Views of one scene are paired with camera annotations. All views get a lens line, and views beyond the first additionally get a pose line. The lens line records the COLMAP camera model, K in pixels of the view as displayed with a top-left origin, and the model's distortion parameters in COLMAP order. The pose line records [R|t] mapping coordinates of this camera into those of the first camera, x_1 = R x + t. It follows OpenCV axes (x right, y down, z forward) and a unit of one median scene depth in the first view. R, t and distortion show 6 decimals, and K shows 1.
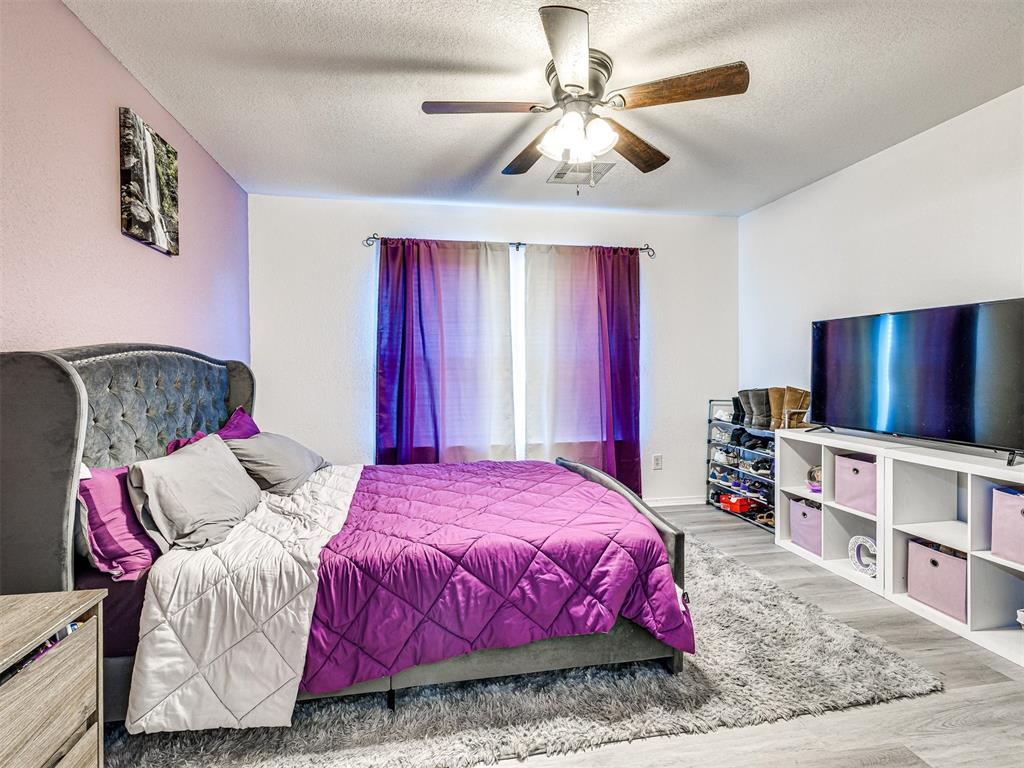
lens RADIAL K [[480.5, 0, 514.4], [0, 480.5, 376.5], [0, 0, 1]] dist [0.000976, 0.000220]
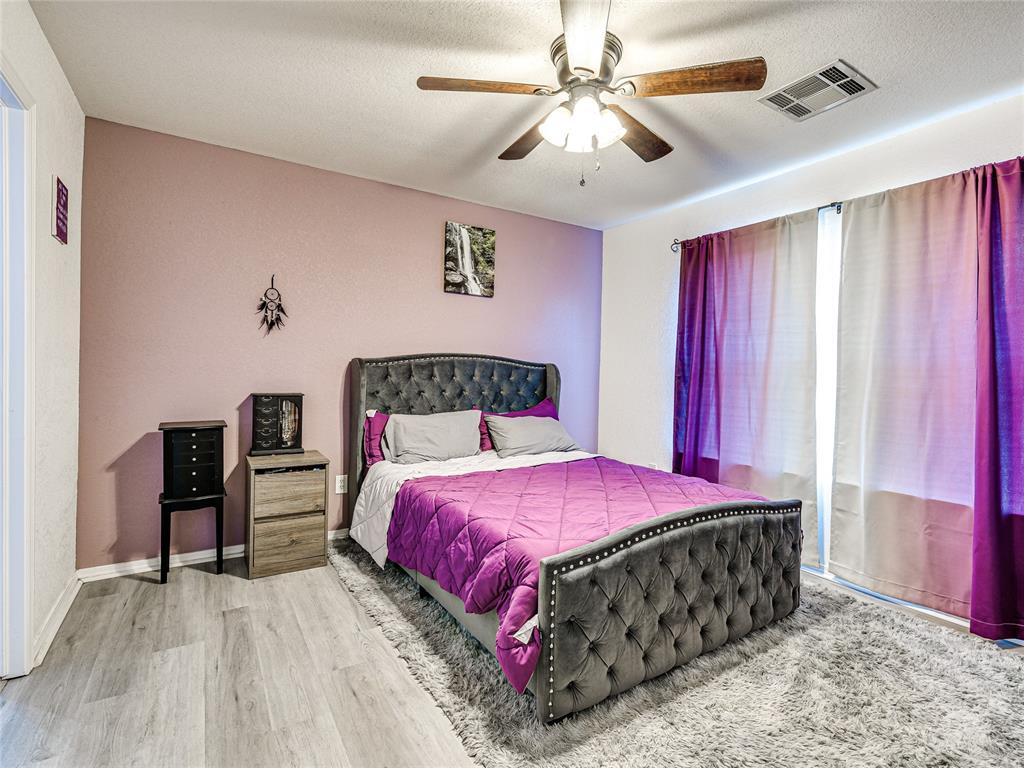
lens RADIAL K [[512.4, 0, 530.9], [0, 512.4, 378.7], [0, 0, 1]] dist [-0.000797, 0.000465]
pose [[0.388640, 0.028727, -0.920942, 0.971547], [-0.038523, 0.999146, 0.014910, -0.012560], [0.920584, 0.029683, 0.389415, 0.502435]]
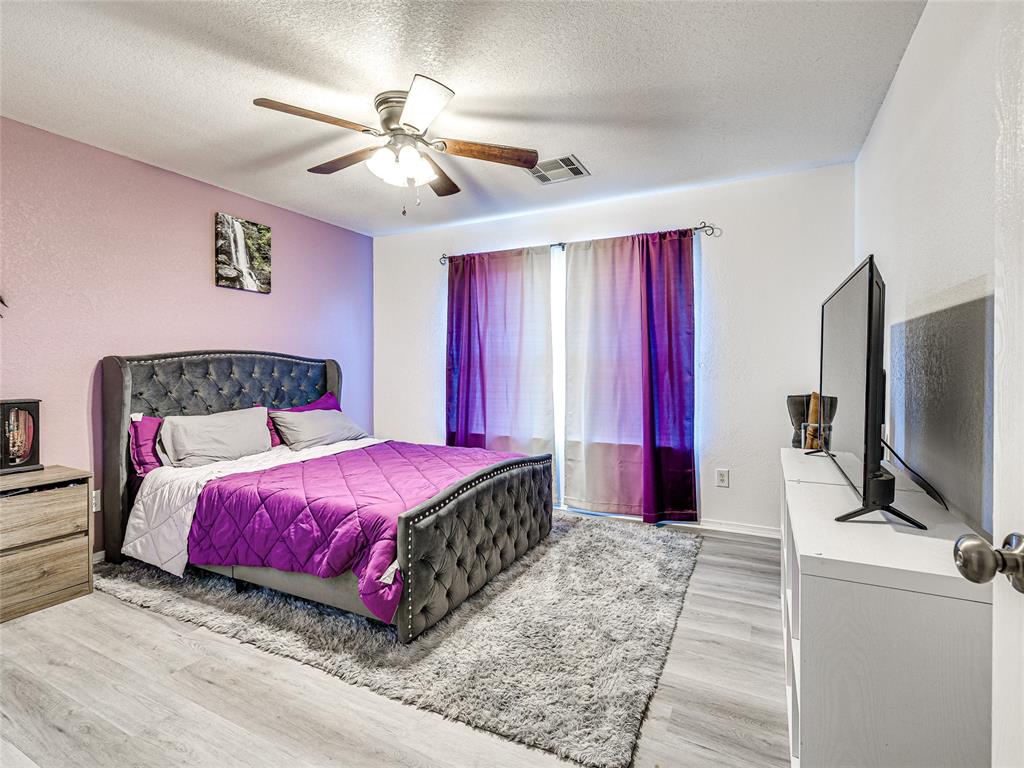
lens RADIAL K [[491.6, 0, 540.4], [0, 491.6, 372.9], [0, 0, 1]] dist [-0.000039, 0.000237]
pose [[0.813747, 0.013689, -0.581058, 1.033713], [-0.014804, 0.999886, 0.002823, -0.007567], [0.581031, 0.006305, 0.813857, 0.219220]]
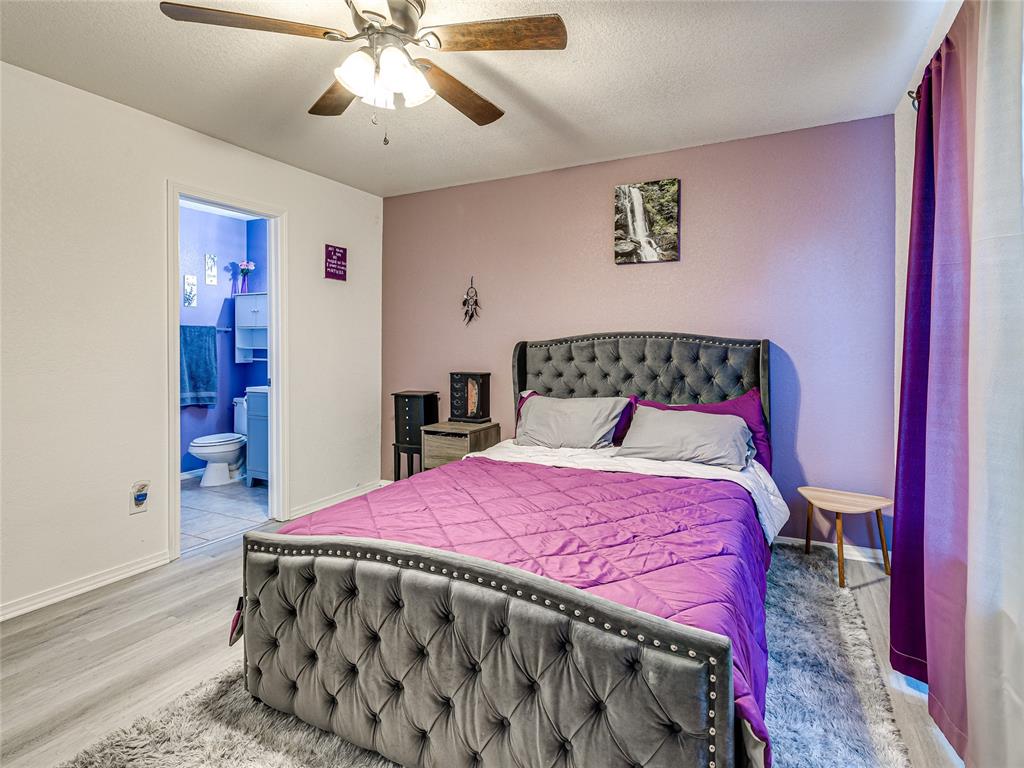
lens RADIAL K [[524.7, 0, 555.3], [0, 524.7, 347.0], [0, 0, 1]] dist [0.002223, 0.000758]
pose [[-0.596933, 0.001230, -0.802290, 0.651325], [-0.011912, 0.999875, 0.010396, -0.032159], [0.802203, 0.015762, -0.596844, 1.694046]]
